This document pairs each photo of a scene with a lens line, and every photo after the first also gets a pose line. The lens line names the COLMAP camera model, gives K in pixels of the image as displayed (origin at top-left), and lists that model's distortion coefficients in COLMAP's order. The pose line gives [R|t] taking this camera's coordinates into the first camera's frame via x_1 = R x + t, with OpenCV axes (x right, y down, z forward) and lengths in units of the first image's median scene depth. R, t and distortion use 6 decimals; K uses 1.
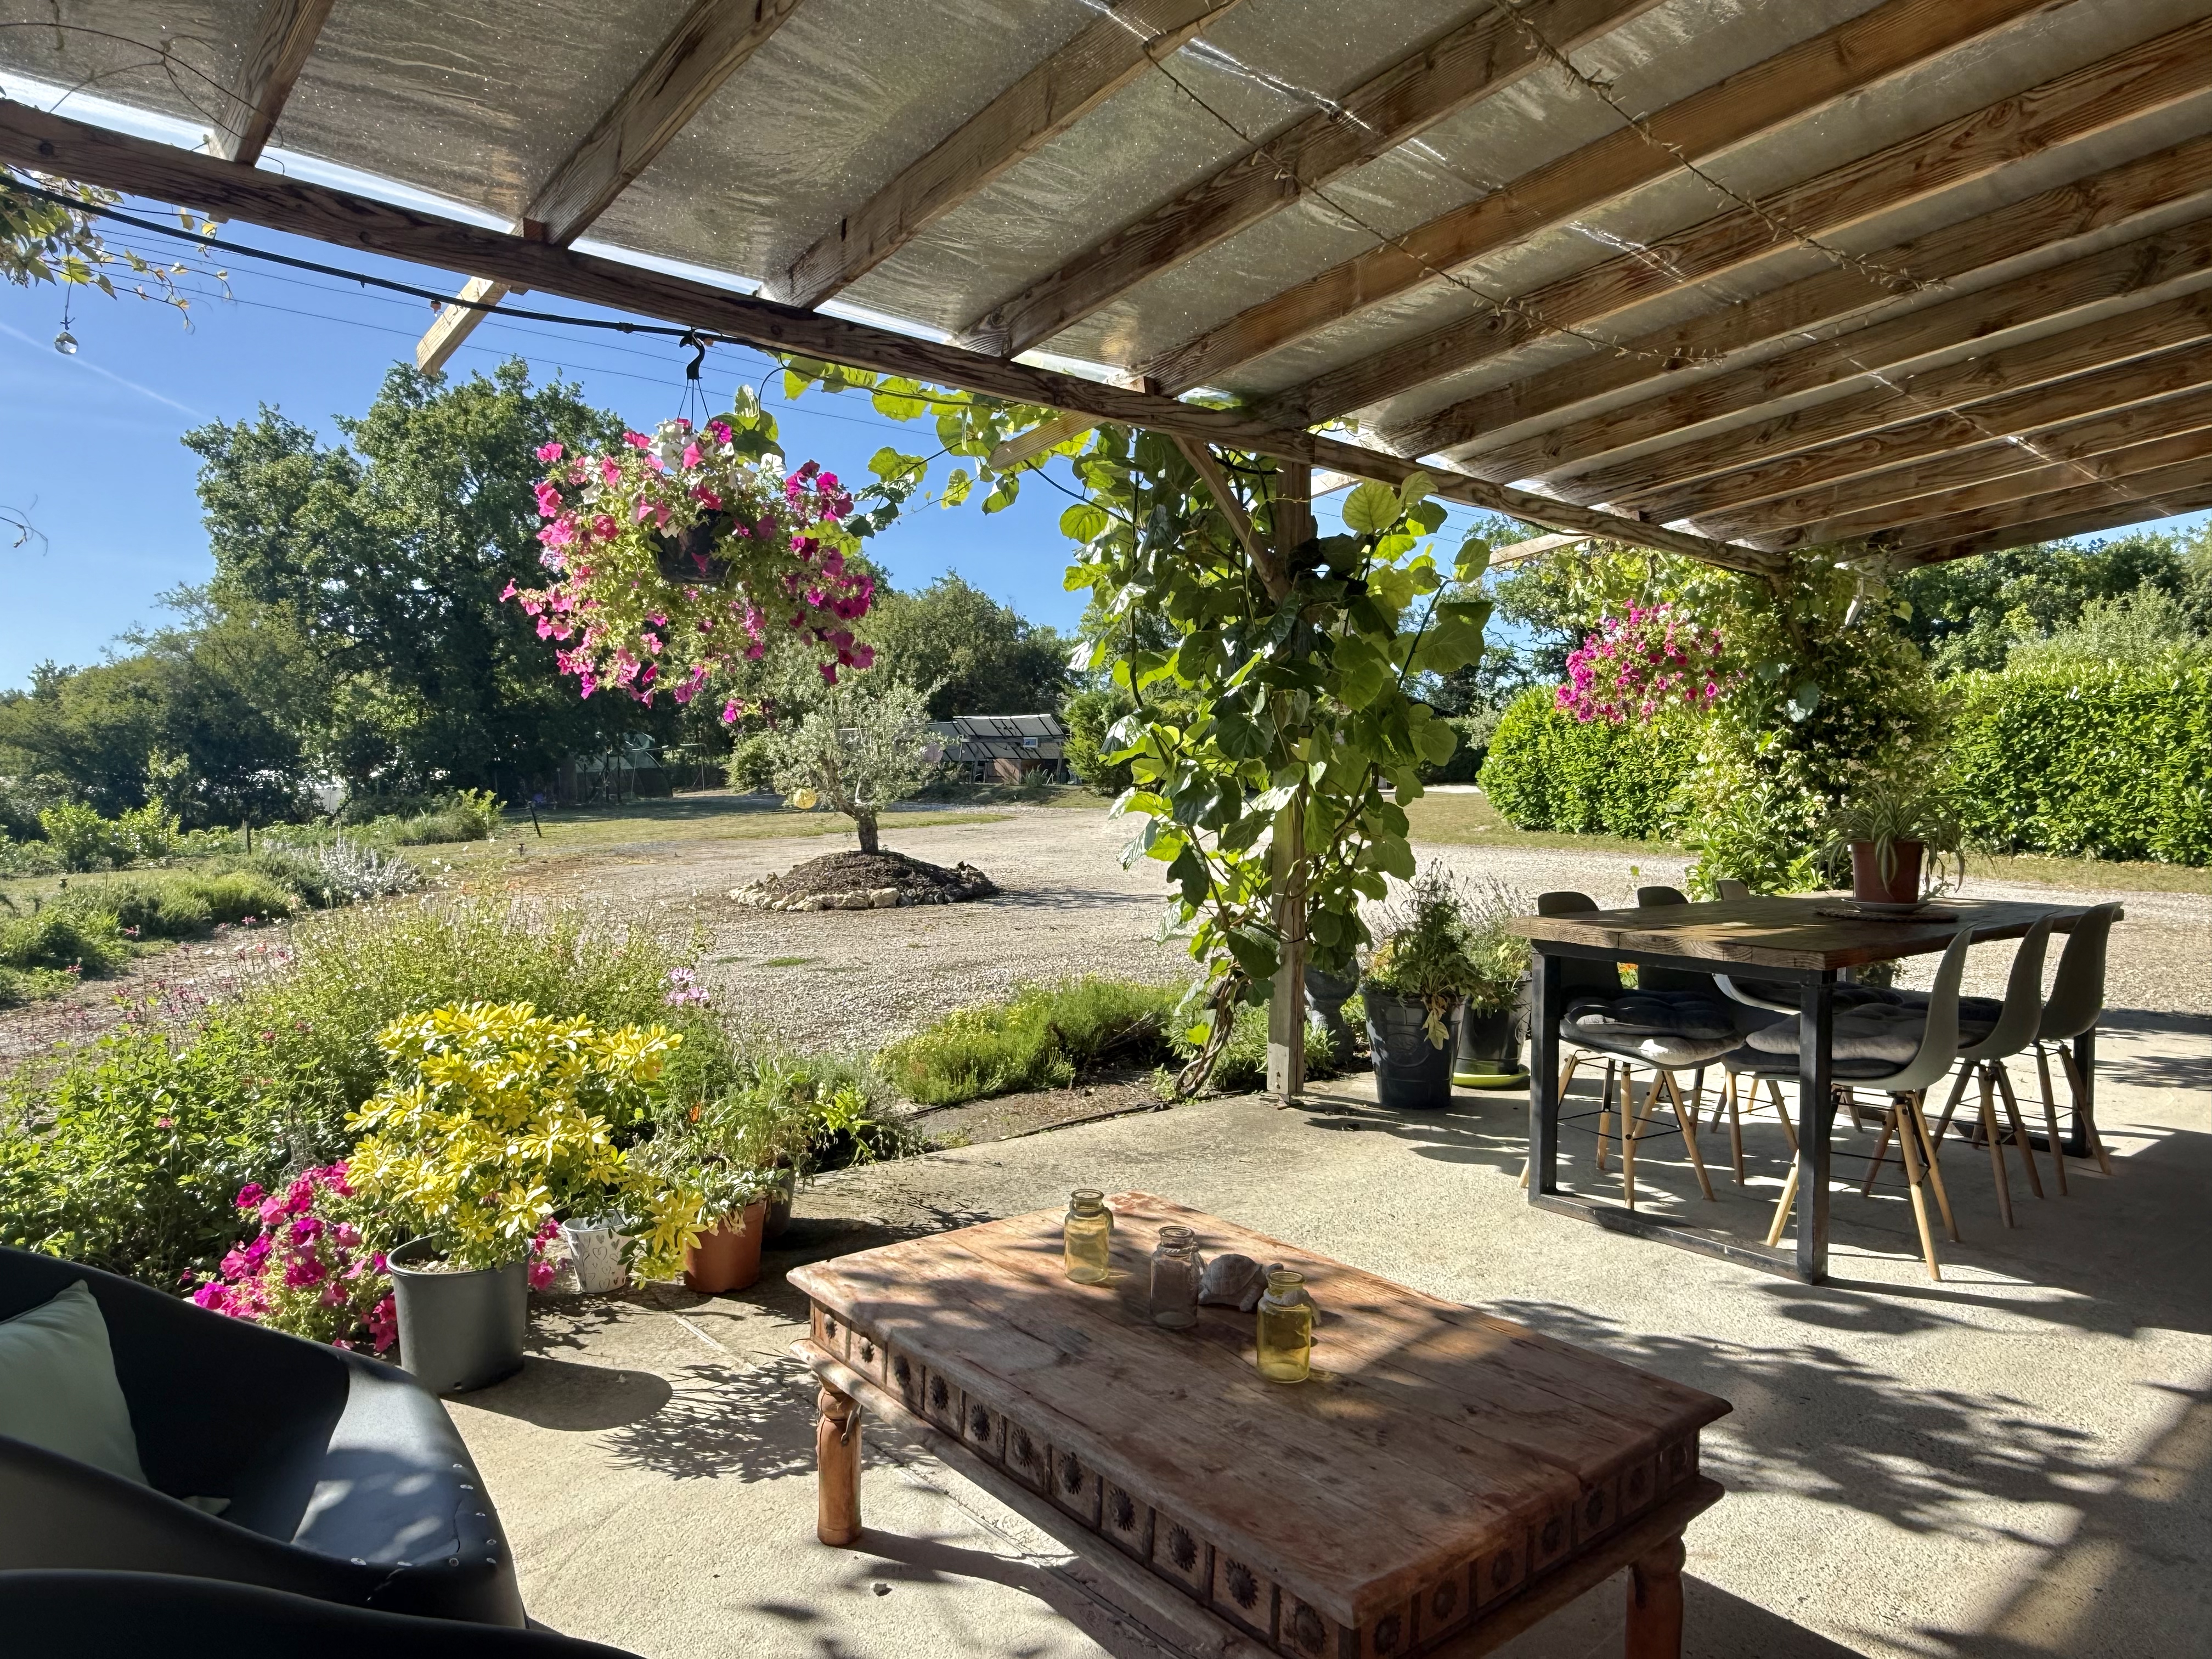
lens RADIAL K [[1431.2, 0, 1104.6], [0, 1431.2, 820.1], [0, 0, 1]] dist [0.019279, 0.014180]
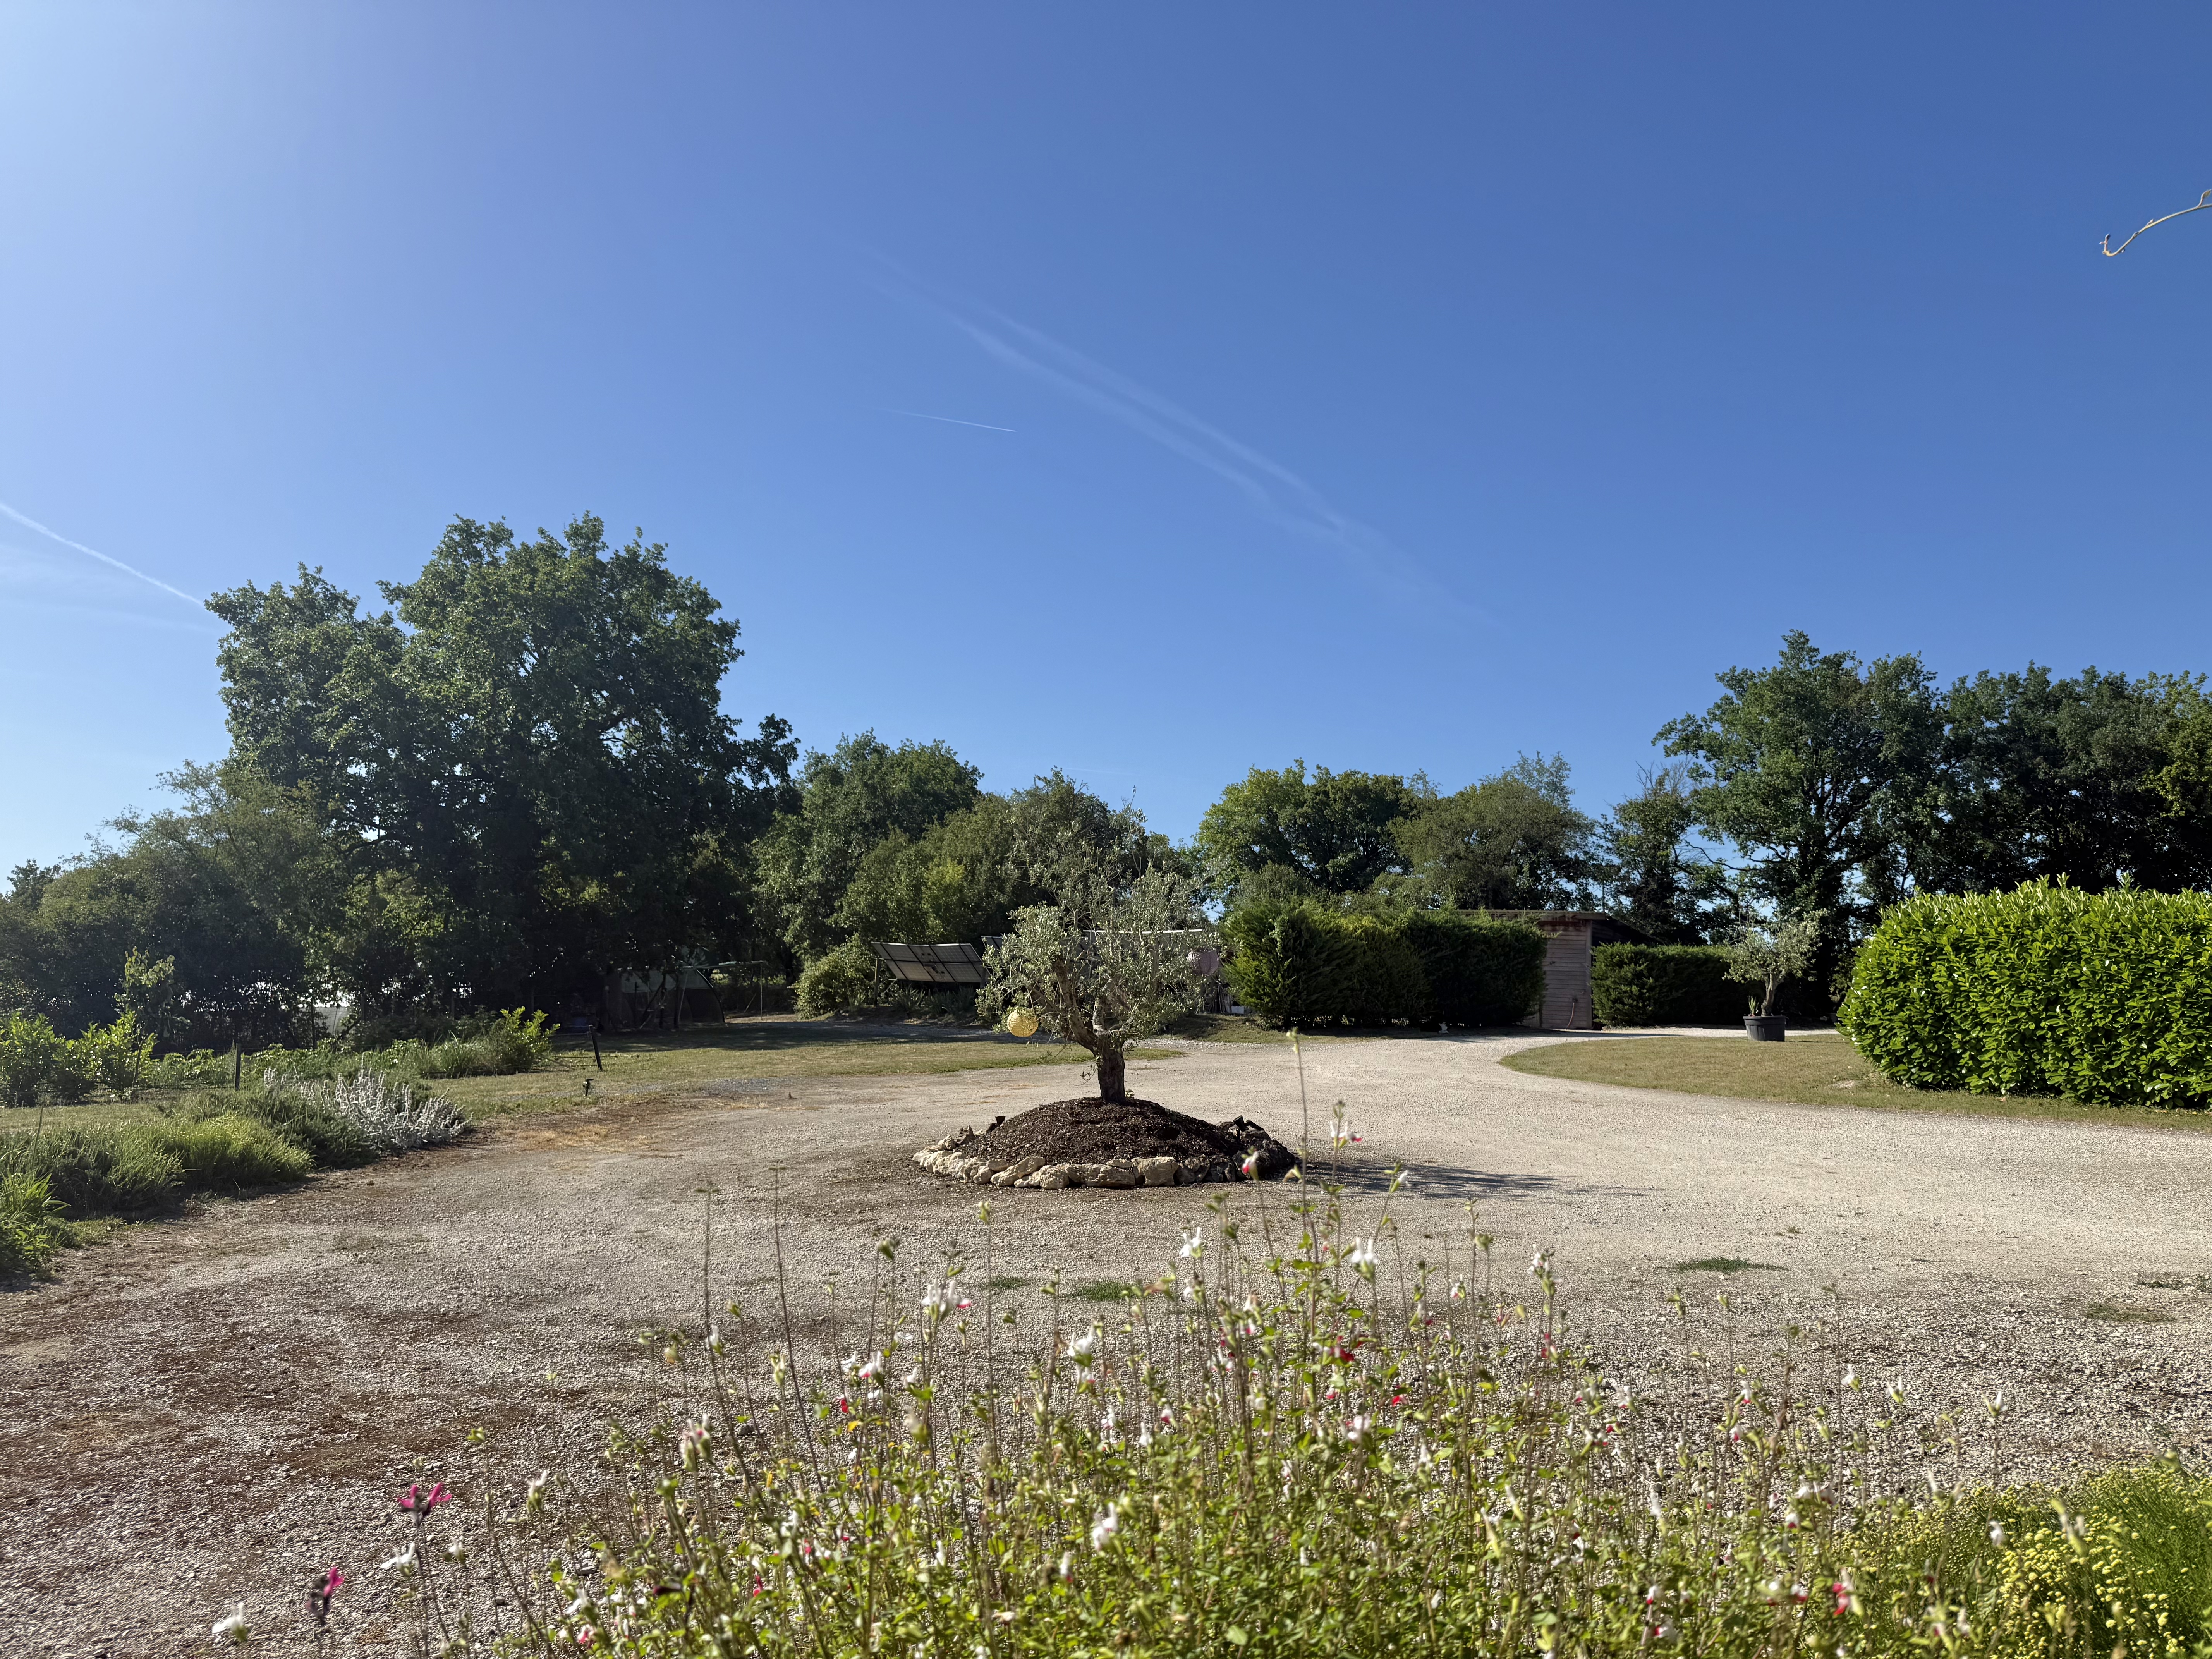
lens RADIAL K [[1555.9, 0, 1121.8], [0, 1555.9, 829.5], [0, 0, 1]] dist [0.053299, -0.037033]
pose [[0.999537, 0.015945, -0.025915, -0.067277], [-0.019549, 0.989179, -0.145406, 0.000720], [0.023316, 0.145846, 0.989033, 0.105167]]
